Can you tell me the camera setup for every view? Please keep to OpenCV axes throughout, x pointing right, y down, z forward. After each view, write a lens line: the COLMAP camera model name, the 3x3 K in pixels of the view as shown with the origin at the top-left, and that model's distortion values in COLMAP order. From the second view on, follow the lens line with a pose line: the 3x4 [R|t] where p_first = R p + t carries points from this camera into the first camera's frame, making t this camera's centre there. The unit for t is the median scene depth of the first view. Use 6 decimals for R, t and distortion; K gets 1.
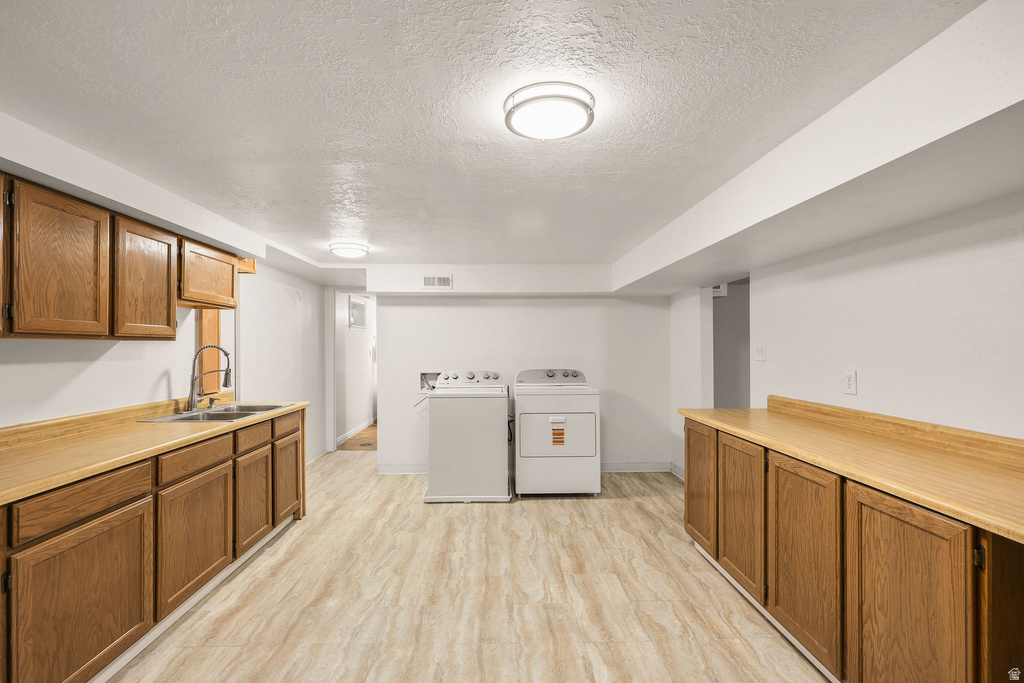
lens RADIAL K [[464.0, 0, 502.9], [0, 464.0, 343.6], [0, 0, 1]] dist [0.000527, 0.000067]
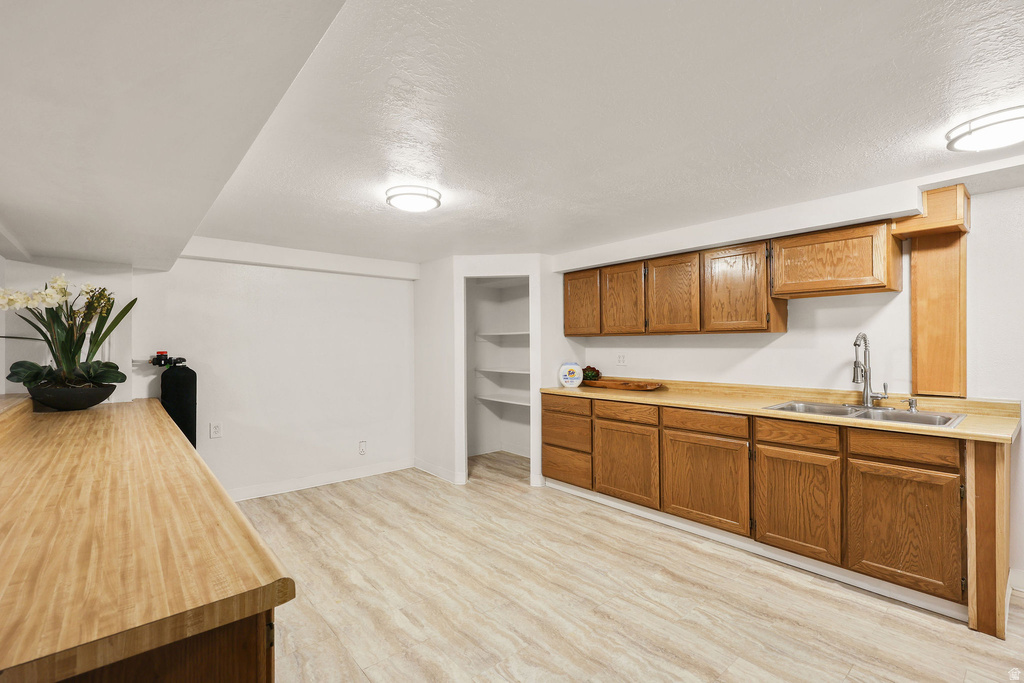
lens RADIAL K [[464.0, 0, 510.4], [0, 464.0, 343.3], [0, 0, 1]] dist [0.000527, 0.000067]
pose [[-0.777962, 0.003710, -0.628301, 0.598796], [0.009652, 0.999935, -0.006046, 0.026398], [0.628238, -0.010768, -0.777947, 1.717052]]
